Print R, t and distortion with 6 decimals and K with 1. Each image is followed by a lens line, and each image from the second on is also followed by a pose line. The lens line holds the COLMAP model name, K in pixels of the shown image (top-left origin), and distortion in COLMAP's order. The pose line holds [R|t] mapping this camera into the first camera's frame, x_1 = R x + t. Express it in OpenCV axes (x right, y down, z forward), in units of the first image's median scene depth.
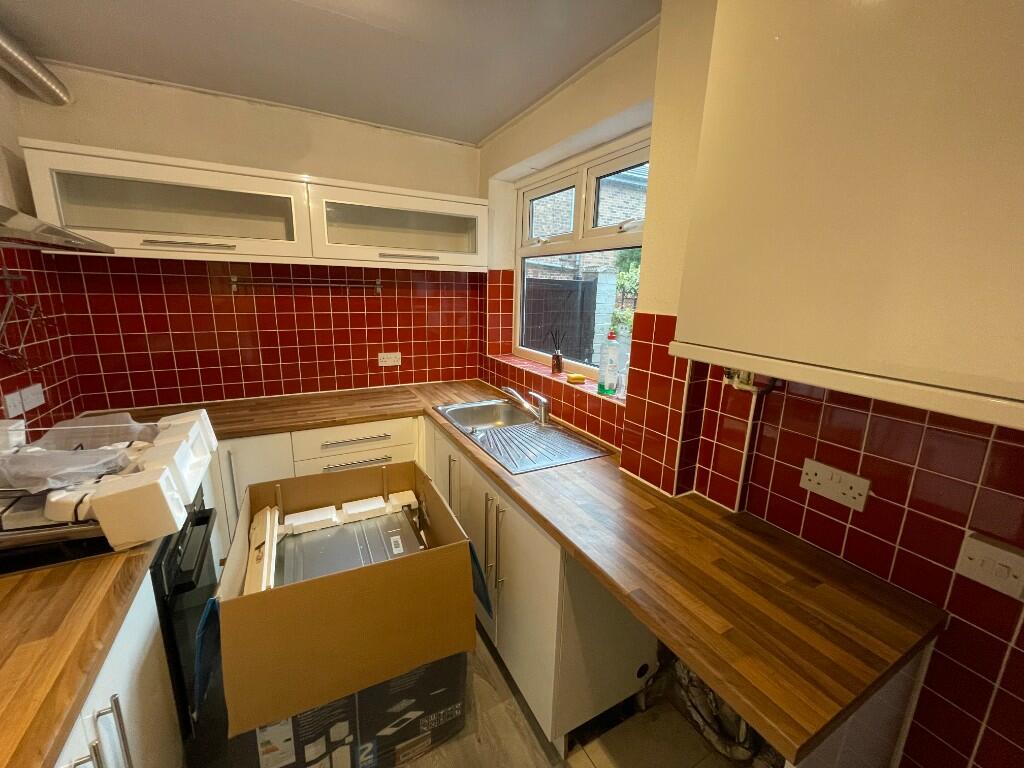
lens RADIAL K [[411.9, 0, 512.8], [0, 411.9, 380.5], [0, 0, 1]] dist [-0.001906, -0.000381]
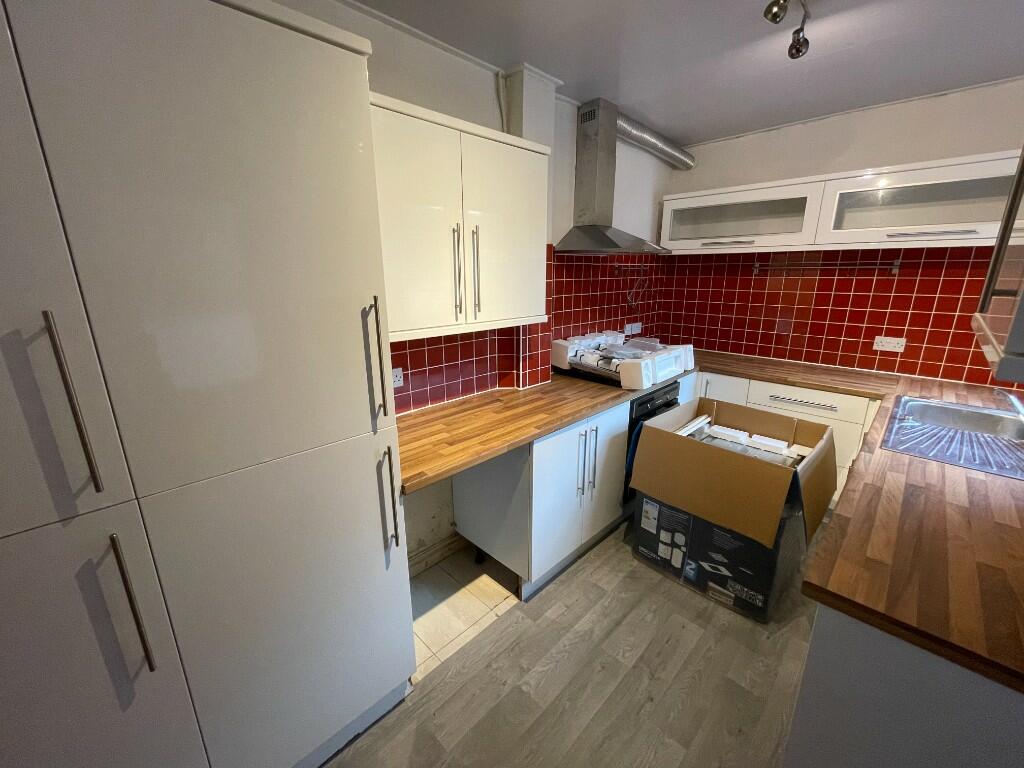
lens RADIAL K [[411.9, 0, 510.9], [0, 411.9, 376.9], [0, 0, 1]] dist [-0.001906, -0.000381]
pose [[0.288702, 0.216376, -0.932648, 0.421485], [-0.195747, 0.966890, 0.163726, 0.044717], [0.937195, 0.135294, 0.321498, -0.138586]]
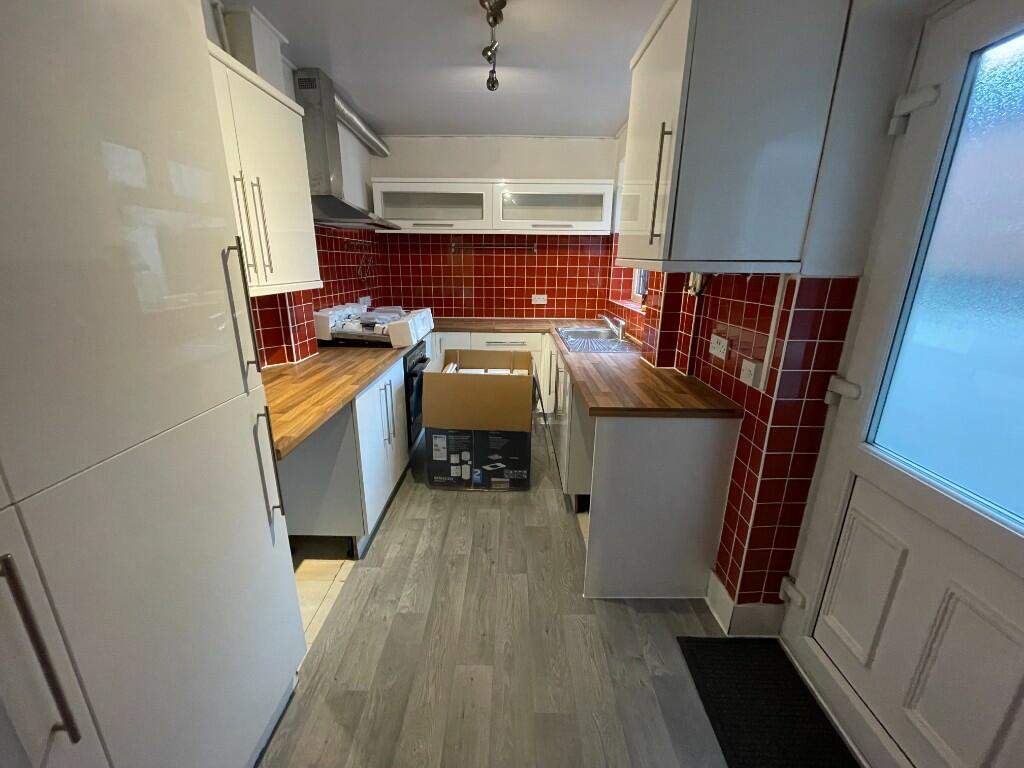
lens RADIAL K [[411.9, 0, 510.8], [0, 411.9, 375.8], [0, 0, 1]] dist [-0.001906, -0.000381]
pose [[0.878247, 0.112908, -0.464687, 0.378235], [-0.092088, 0.993471, 0.067346, 0.152772], [0.469257, -0.016354, 0.882910, -0.393855]]
